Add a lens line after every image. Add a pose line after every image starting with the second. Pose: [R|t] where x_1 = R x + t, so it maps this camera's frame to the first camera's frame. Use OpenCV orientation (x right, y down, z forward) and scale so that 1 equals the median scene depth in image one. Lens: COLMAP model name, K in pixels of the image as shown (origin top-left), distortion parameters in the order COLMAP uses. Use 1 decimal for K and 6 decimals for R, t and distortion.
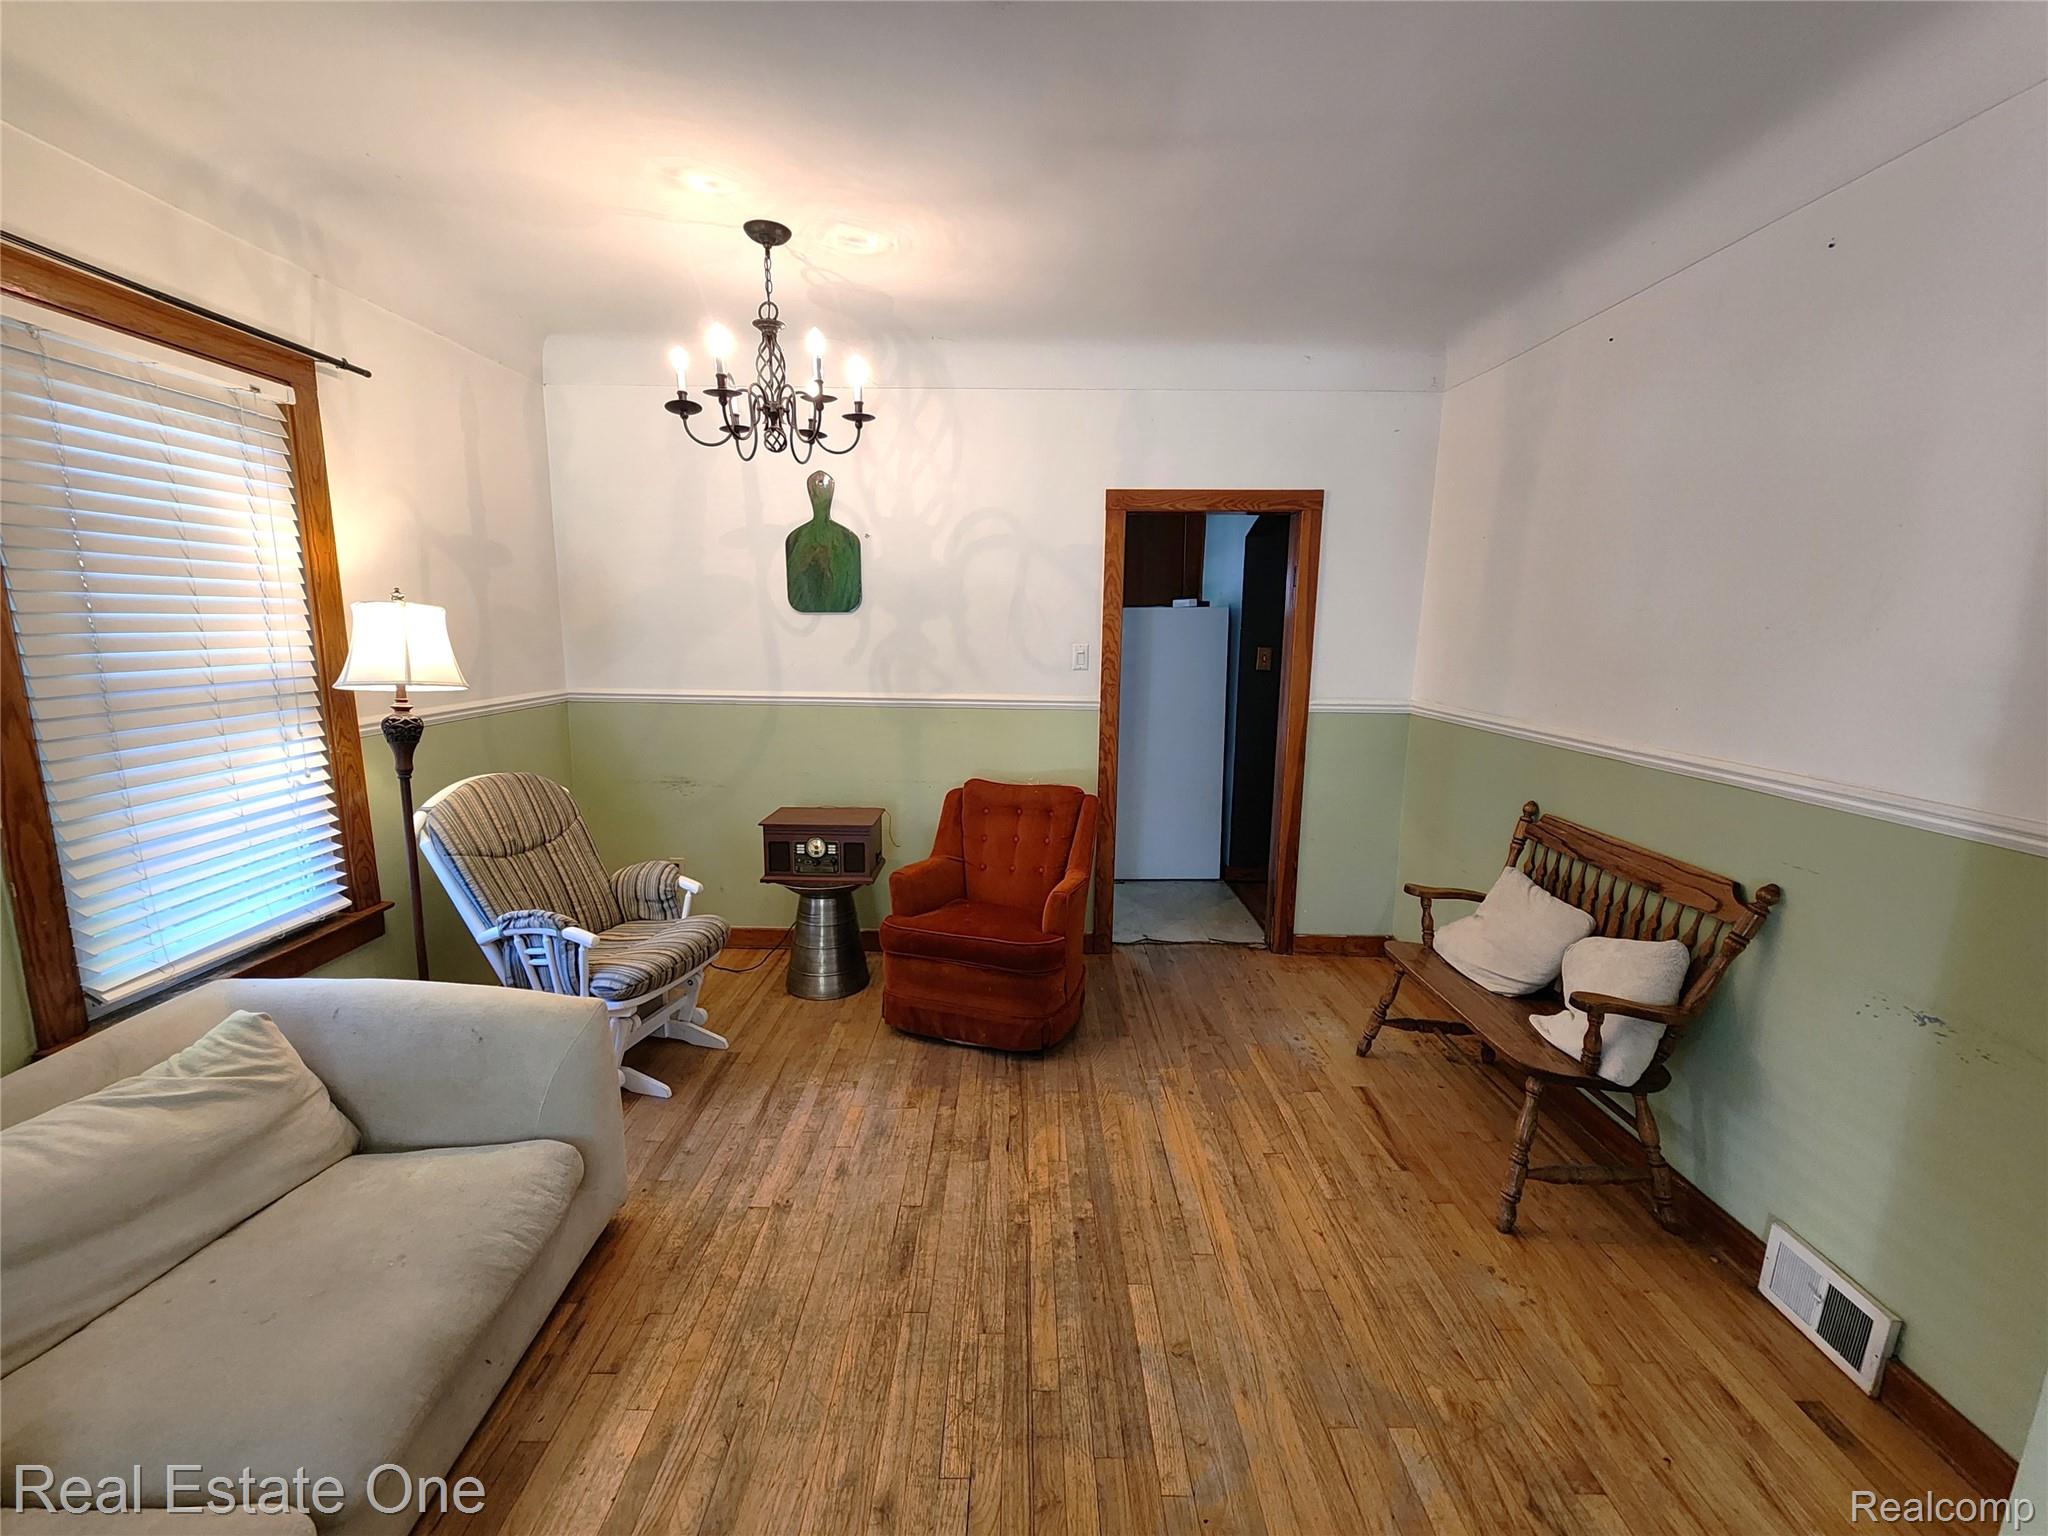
lens RADIAL K [[844.3, 0, 1015.2], [0, 844.3, 770.4], [0, 0, 1]] dist [0.005425, 0.000783]
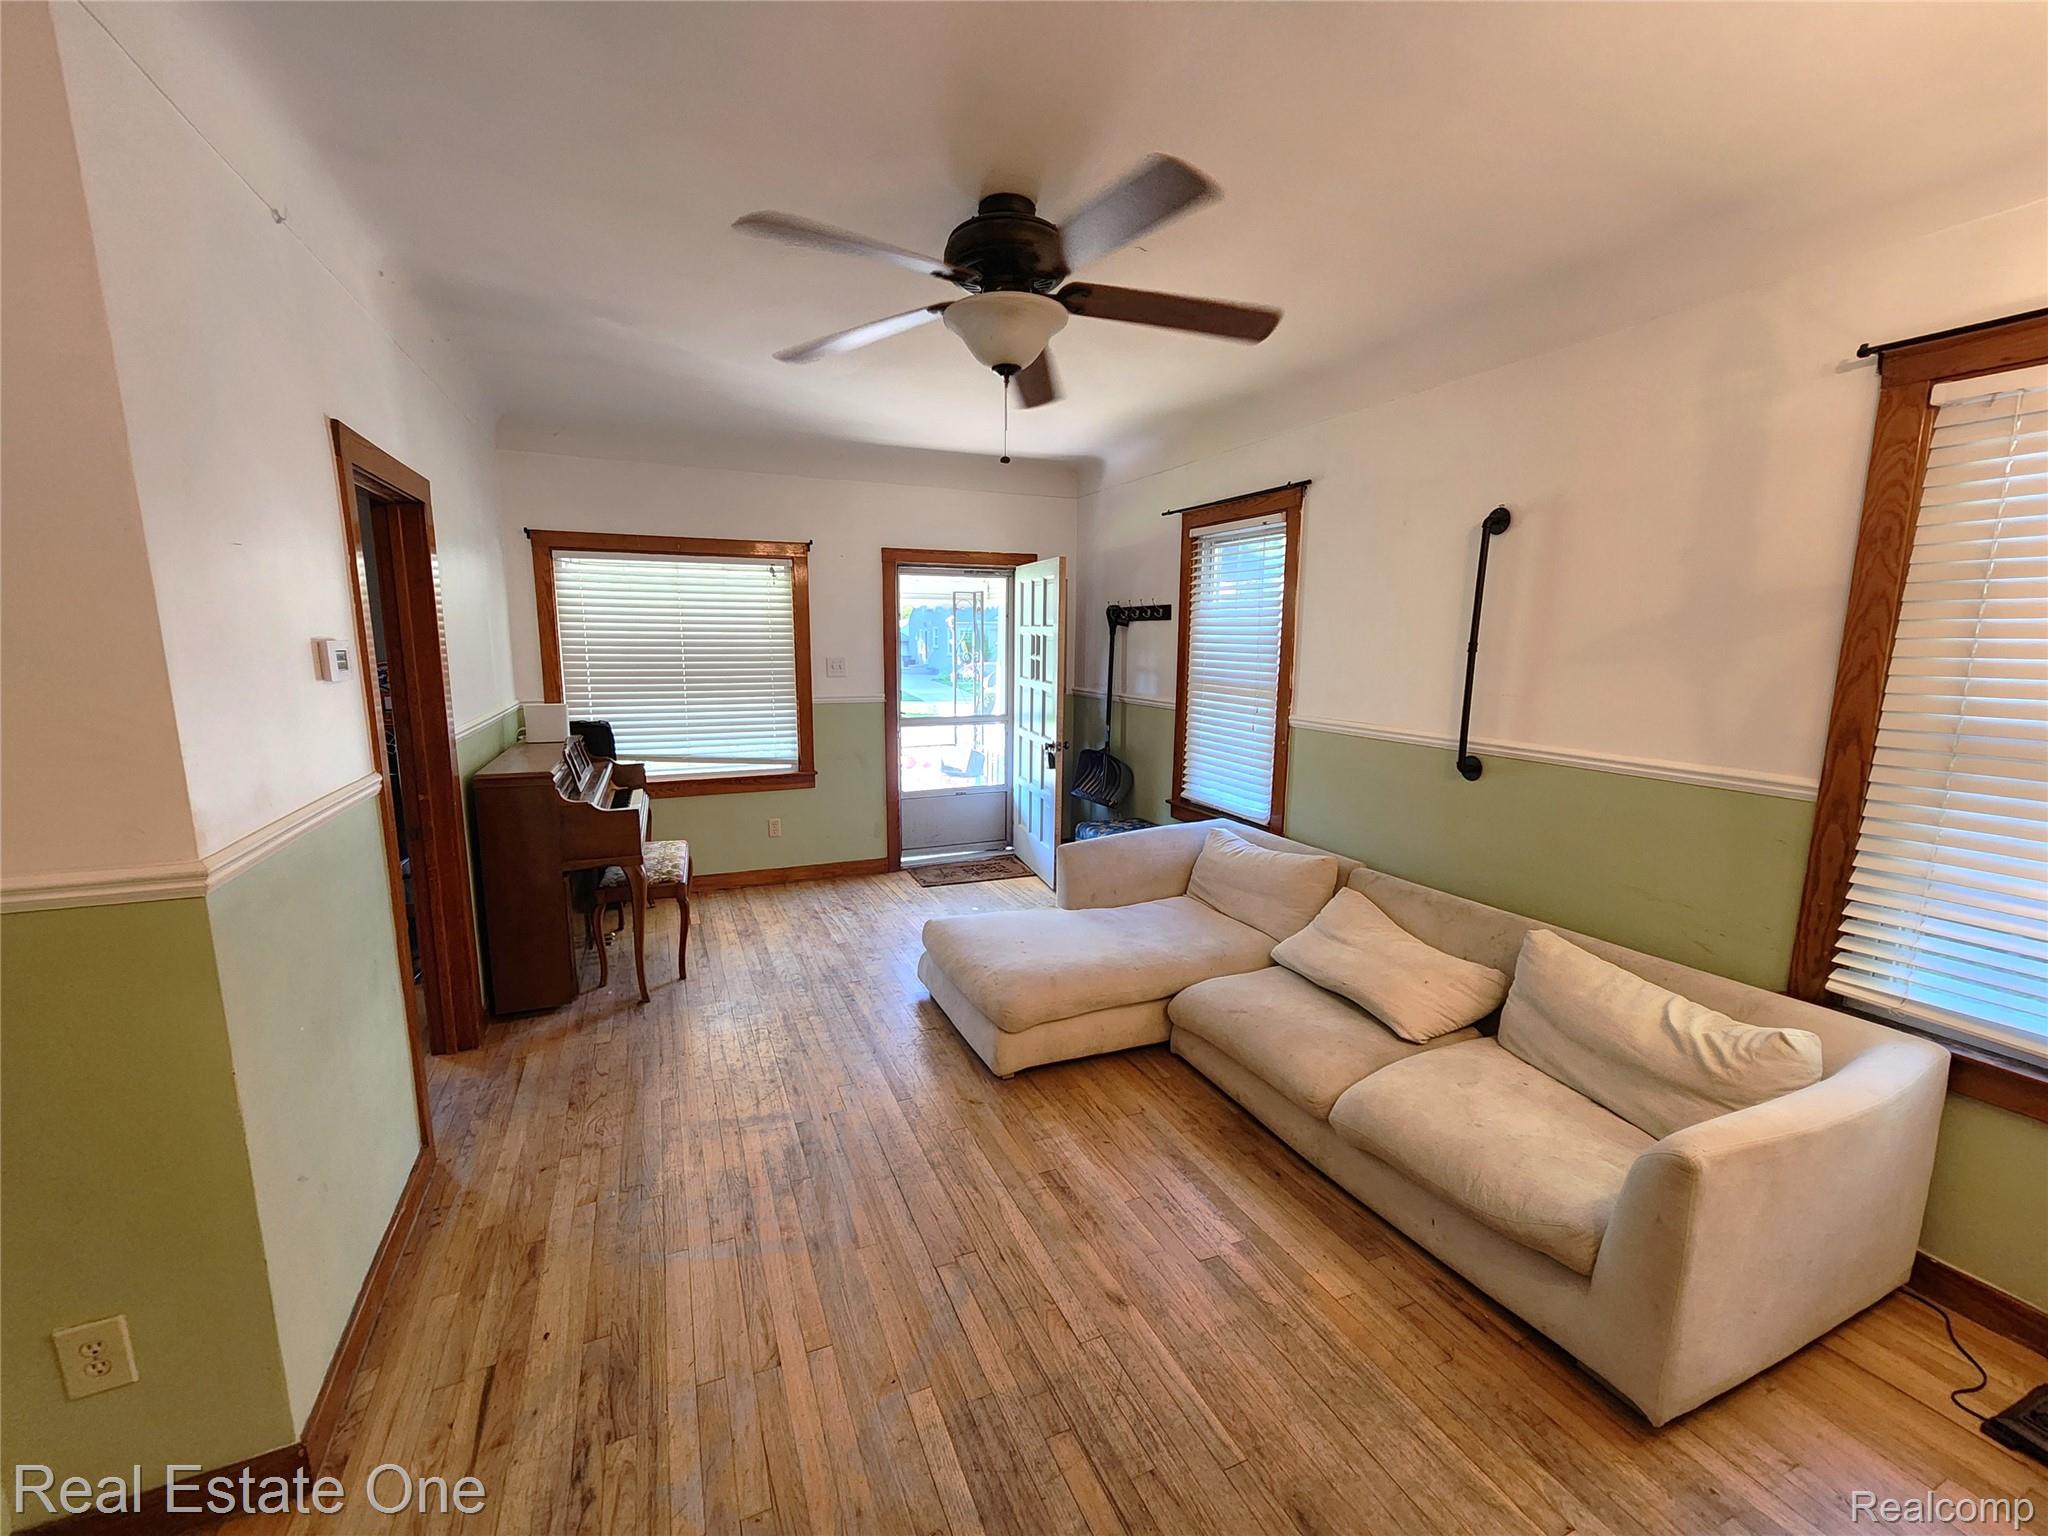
lens RADIAL K [[844.3, 0, 1015.2], [0, 844.3, 770.4], [0, 0, 1]] dist [0.005425, 0.000783]
pose [[-0.916147, 0.051281, -0.397548, 0.284278], [-0.081210, 0.947469, 0.309365, -0.197655], [0.392529, 0.315709, -0.863857, 1.038478]]
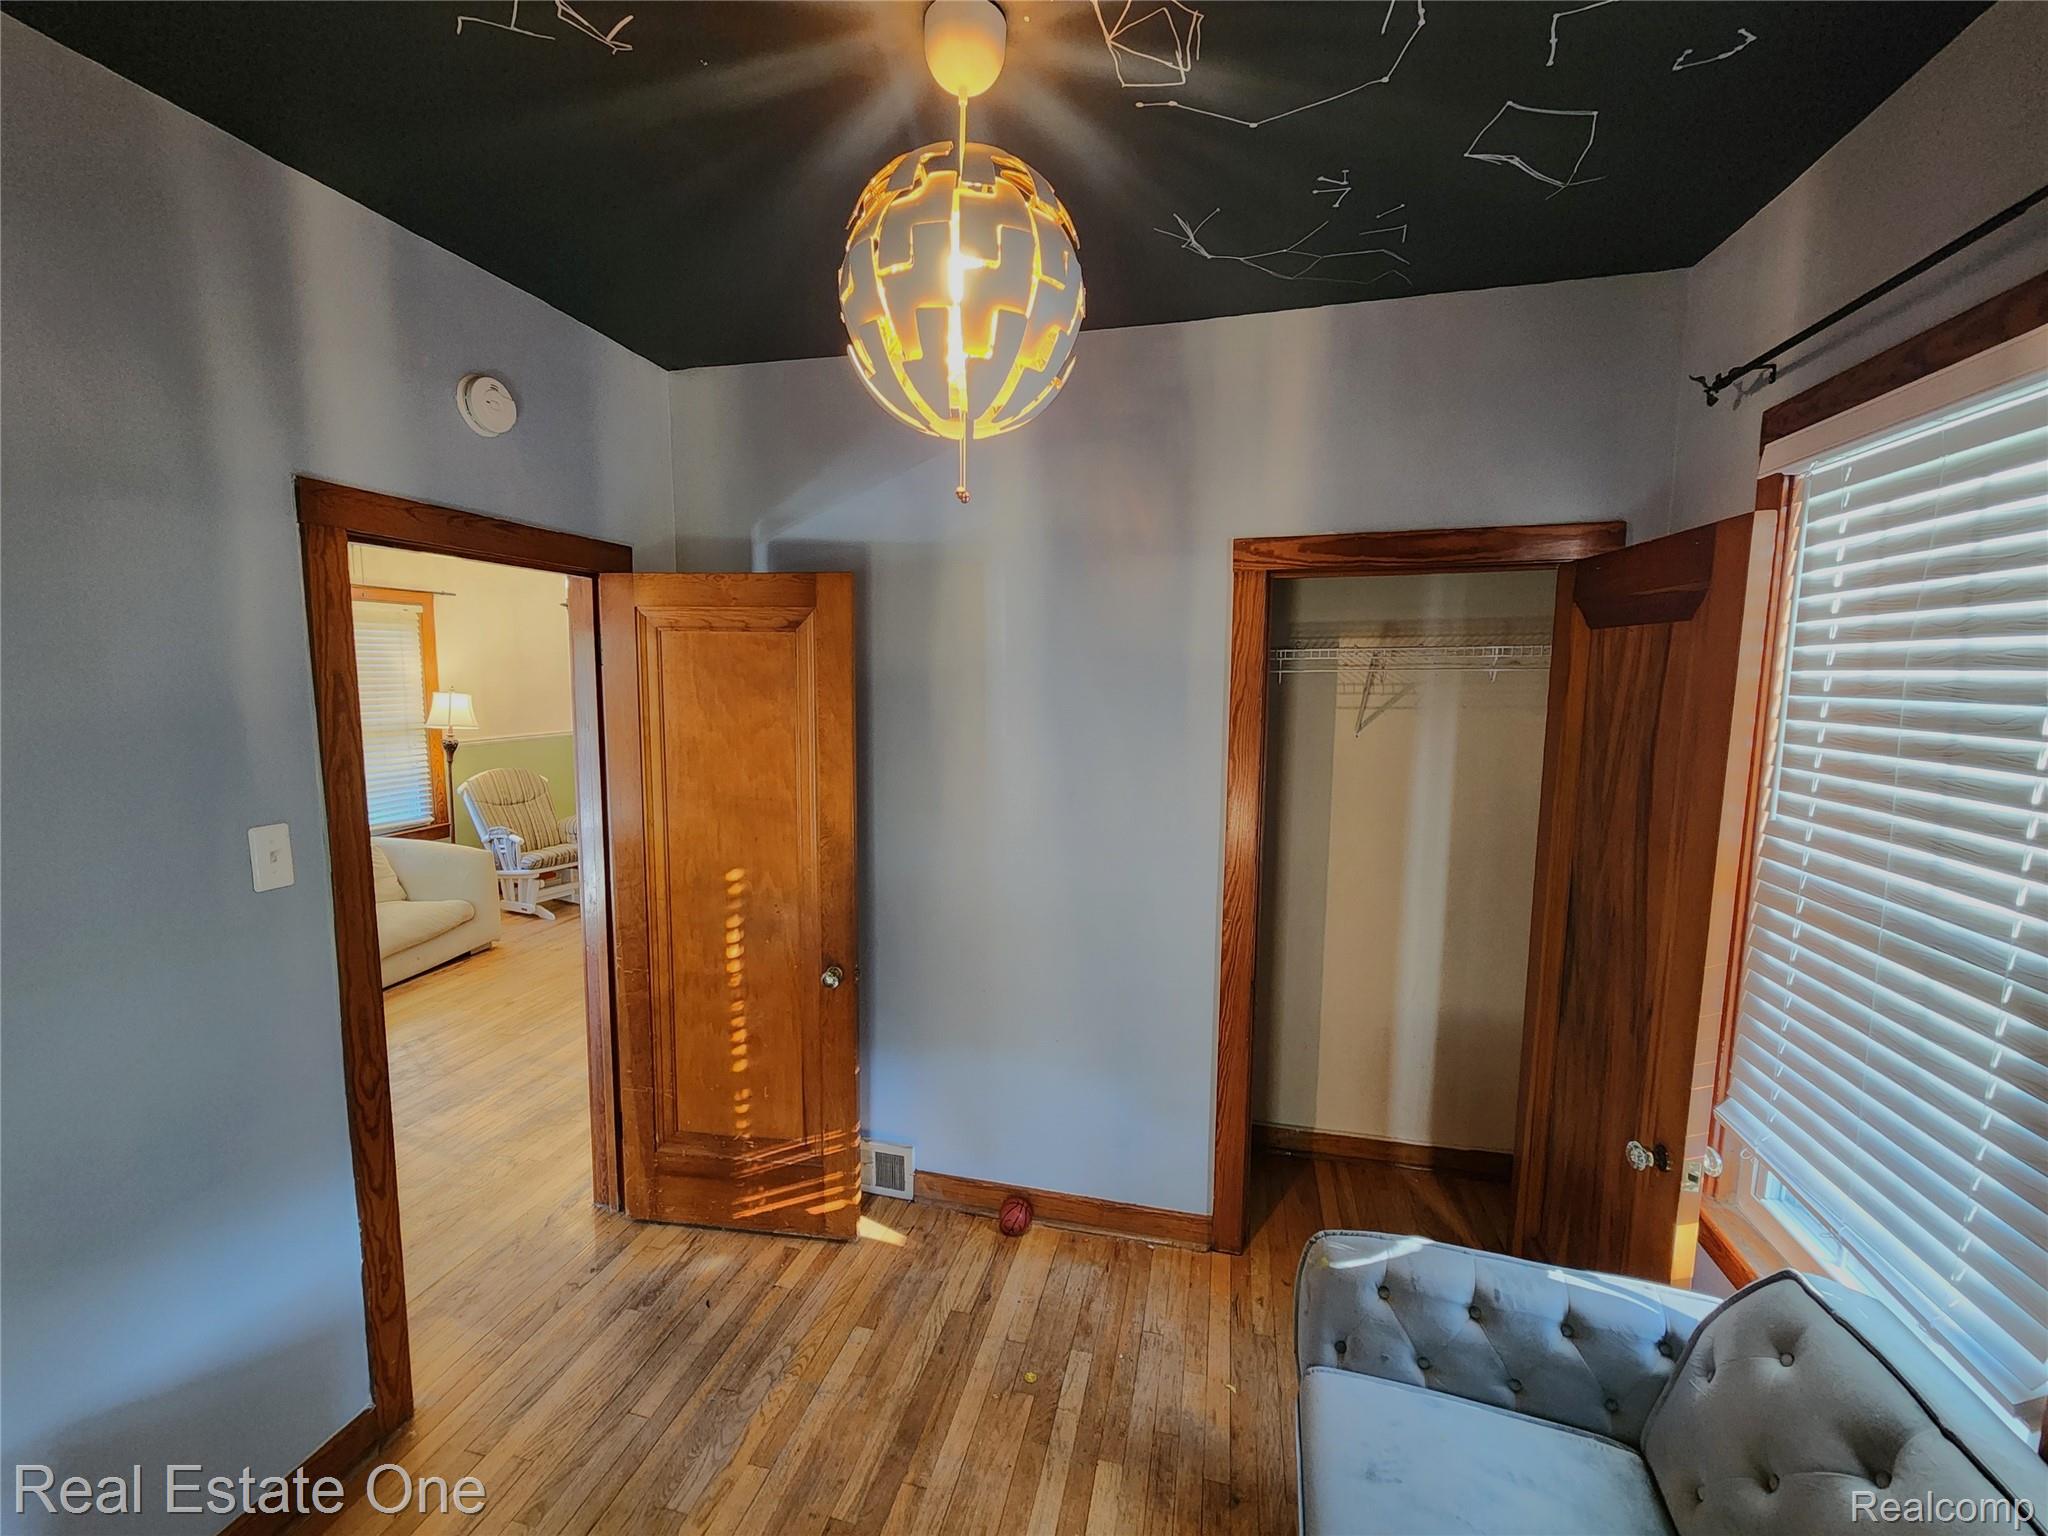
lens RADIAL K [[844.3, 0, 1015.2], [0, 844.3, 770.4], [0, 0, 1]] dist [0.005425, 0.000783]
pose [[0.968776, 0.025726, -0.246601, 1.303041], [-0.039122, 0.998004, -0.049577, 0.074272], [0.244833, 0.057677, 0.967848, -0.847477]]
